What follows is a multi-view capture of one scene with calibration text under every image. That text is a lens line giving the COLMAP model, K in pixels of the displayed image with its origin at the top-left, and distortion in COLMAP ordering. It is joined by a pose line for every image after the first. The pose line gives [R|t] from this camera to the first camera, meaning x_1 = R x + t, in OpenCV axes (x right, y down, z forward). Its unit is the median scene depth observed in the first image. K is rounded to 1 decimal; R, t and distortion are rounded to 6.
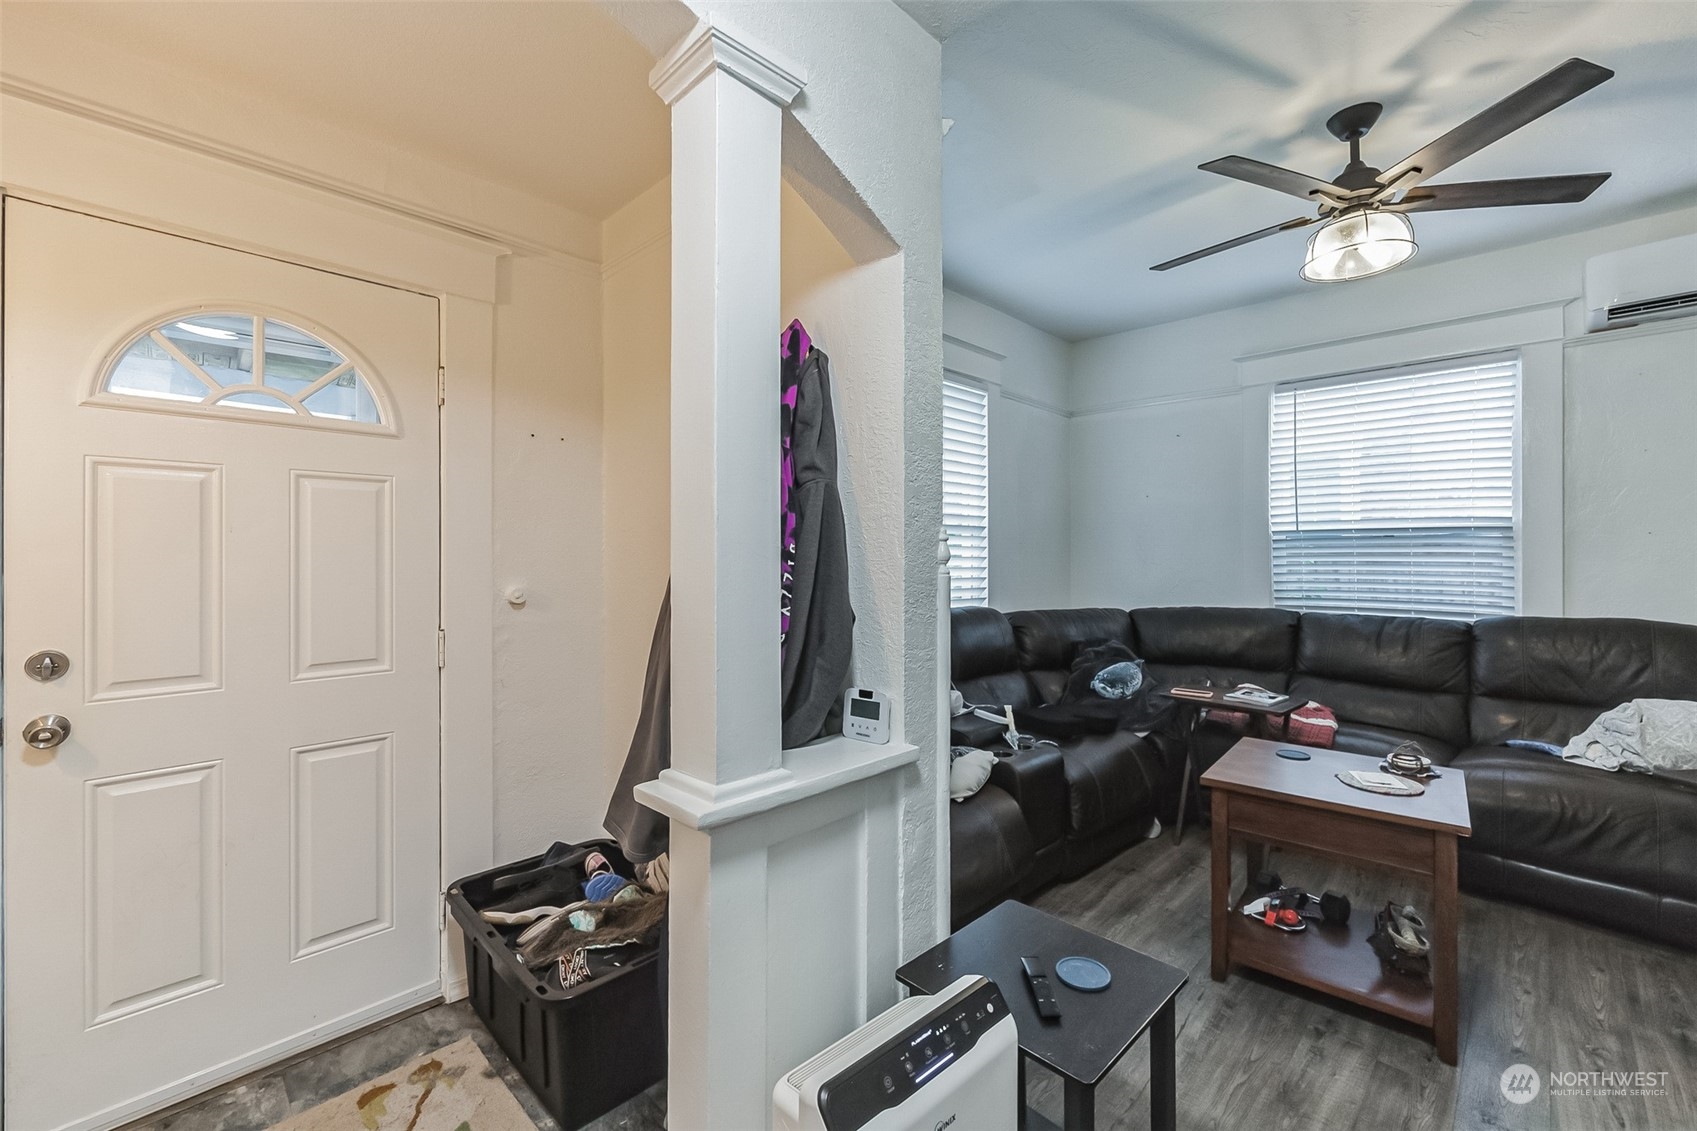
lens RADIAL K [[695.9, 0, 847.6], [0, 695.9, 558.7], [0, 0, 1]] dist [-0.000928, 0.000344]
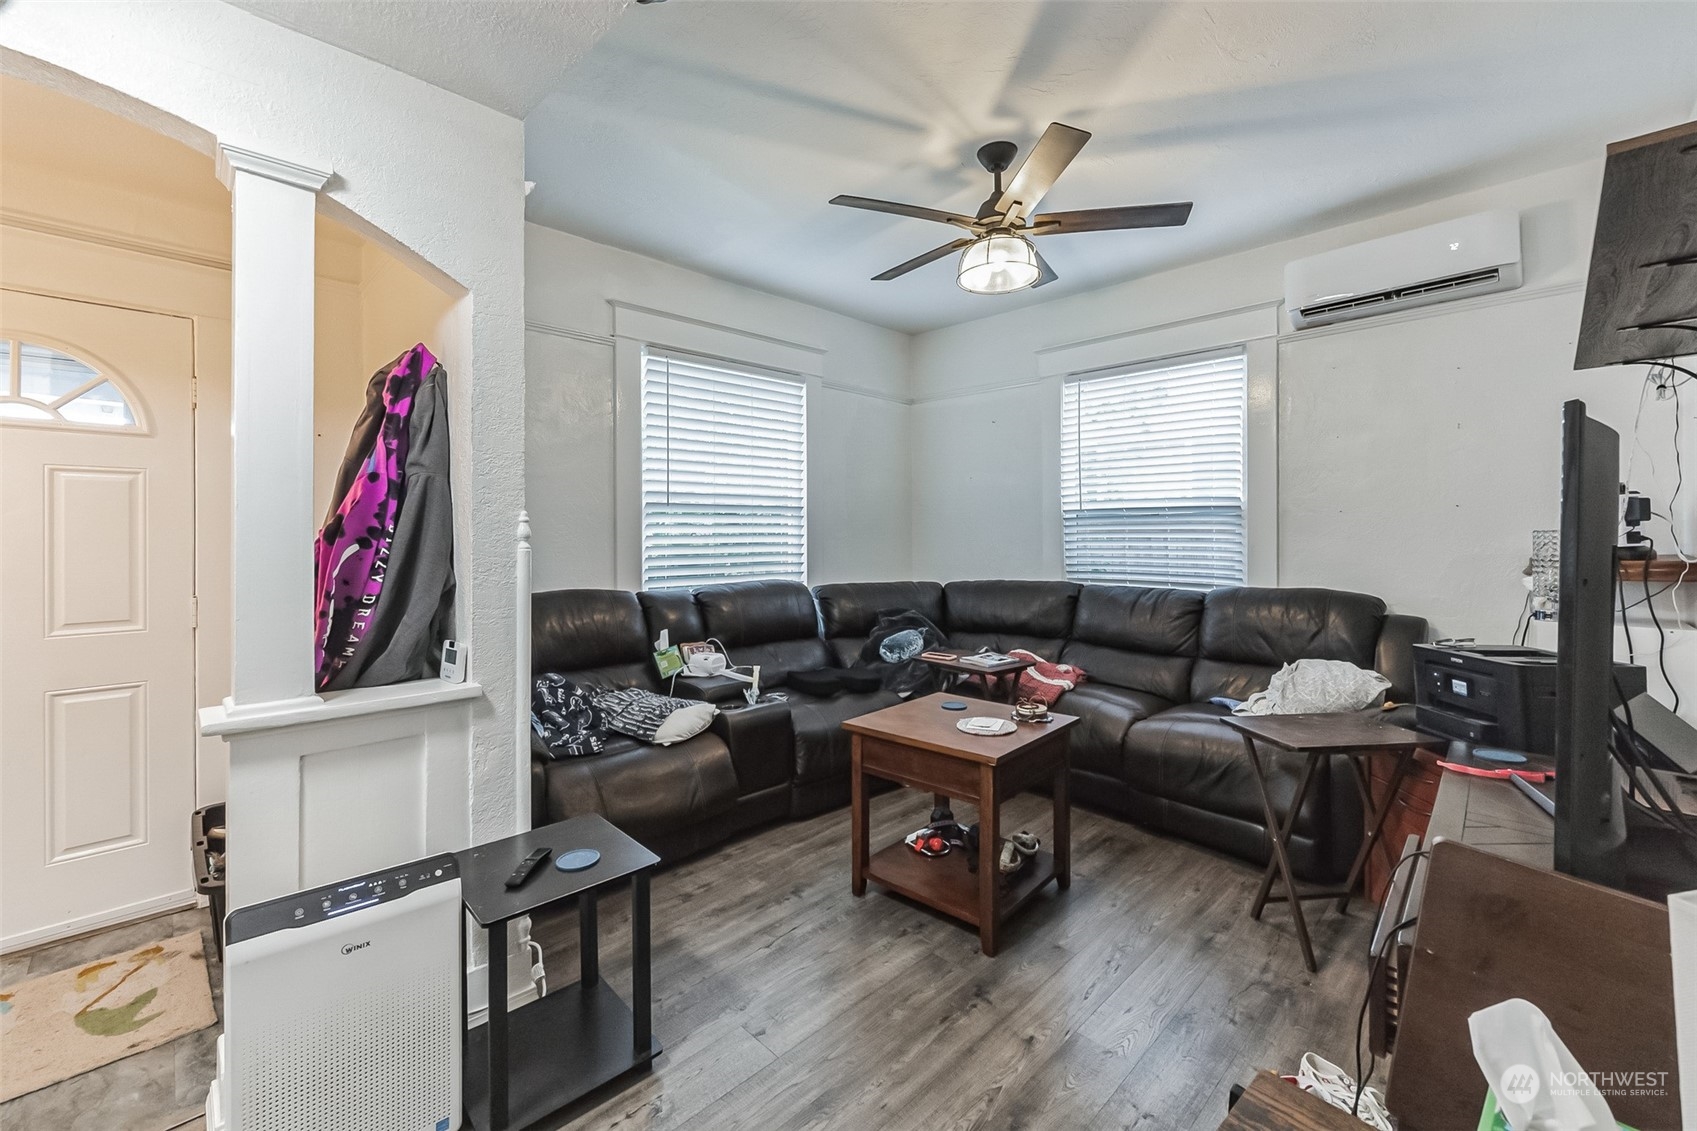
lens RADIAL K [[695.9, 0, 851.5], [0, 695.9, 538.7], [0, 0, 1]] dist [-0.000928, 0.000344]
pose [[0.999867, -0.002125, -0.016162, 0.431376], [0.002176, 0.999993, 0.003135, 0.000763], [0.016155, -0.003170, 0.999864, -0.135871]]
